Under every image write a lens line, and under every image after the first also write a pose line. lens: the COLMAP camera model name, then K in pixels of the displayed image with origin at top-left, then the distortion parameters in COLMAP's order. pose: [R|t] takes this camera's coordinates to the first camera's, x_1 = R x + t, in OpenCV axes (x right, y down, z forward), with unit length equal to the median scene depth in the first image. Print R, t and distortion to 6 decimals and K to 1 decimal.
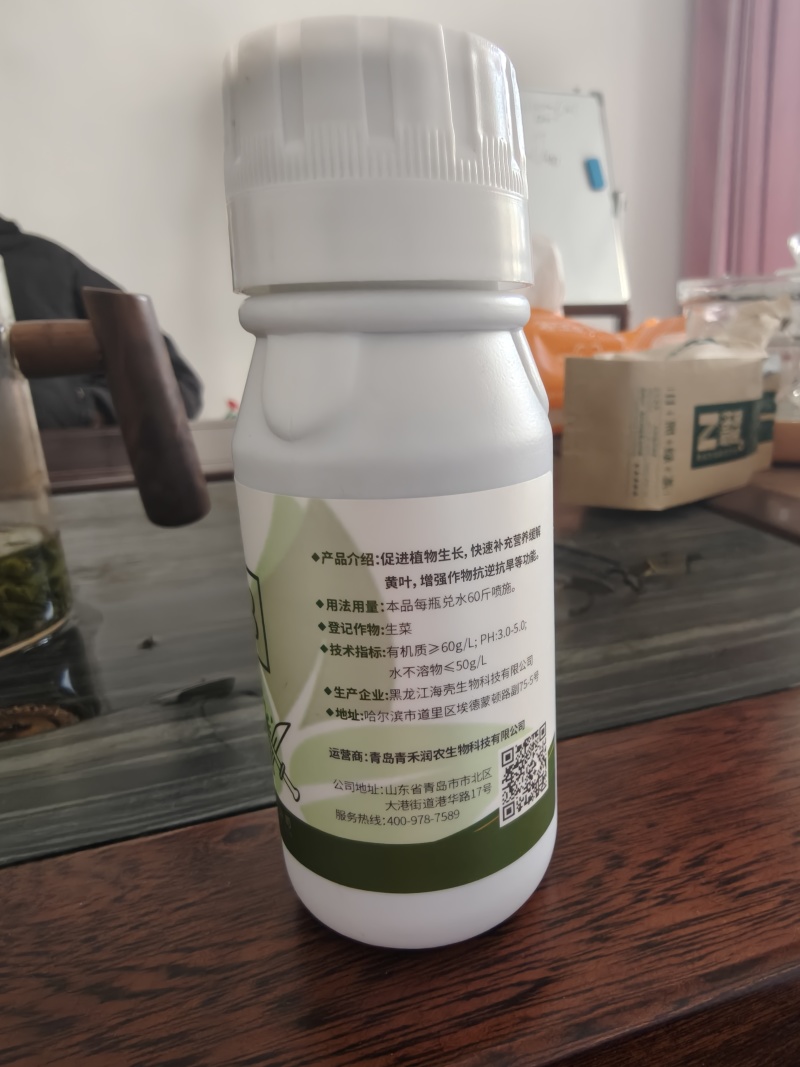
lens RADIAL K [[742.6, 0, 401.3], [0, 742.6, 531.6], [0, 0, 1]] dist [0.002538, -0.002103]
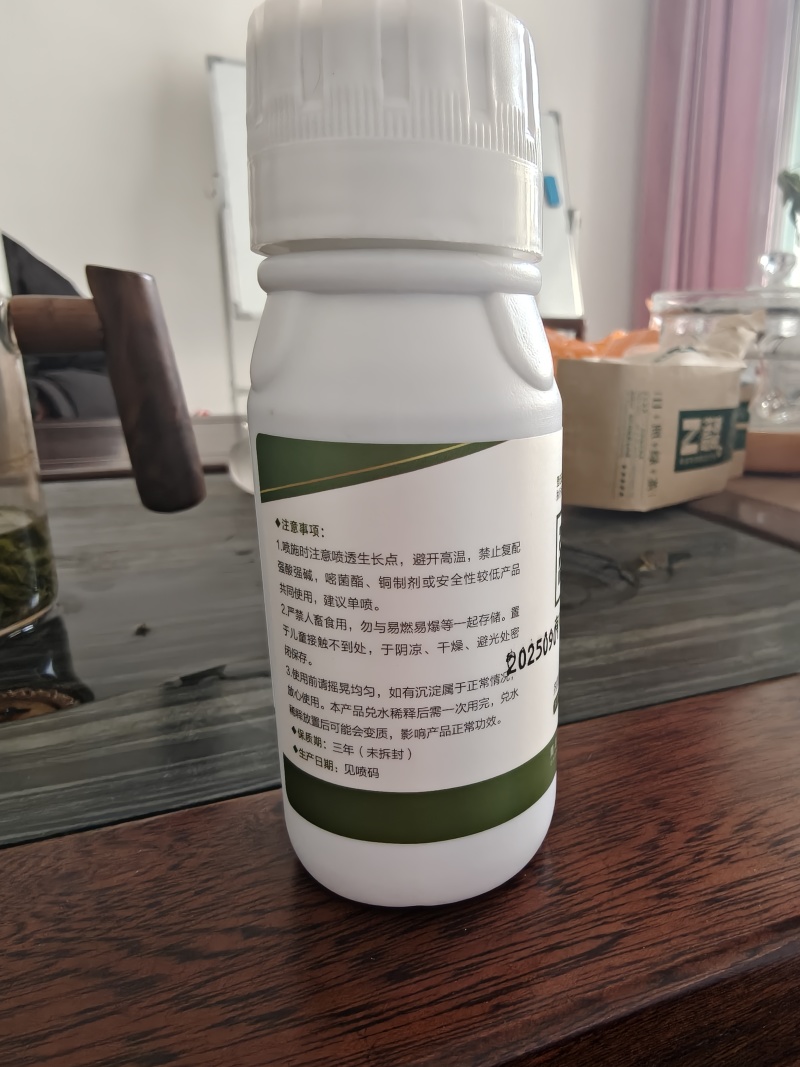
lens RADIAL K [[742.6, 0, 401.9], [0, 742.6, 538.0], [0, 0, 1]] dist [0.002538, -0.002103]
pose [[0.997361, 0.023839, 0.068581, -0.143400], [-0.023735, 0.999716, -0.002322, 0.047408], [-0.068617, 0.000688, 0.997643, -0.006752]]
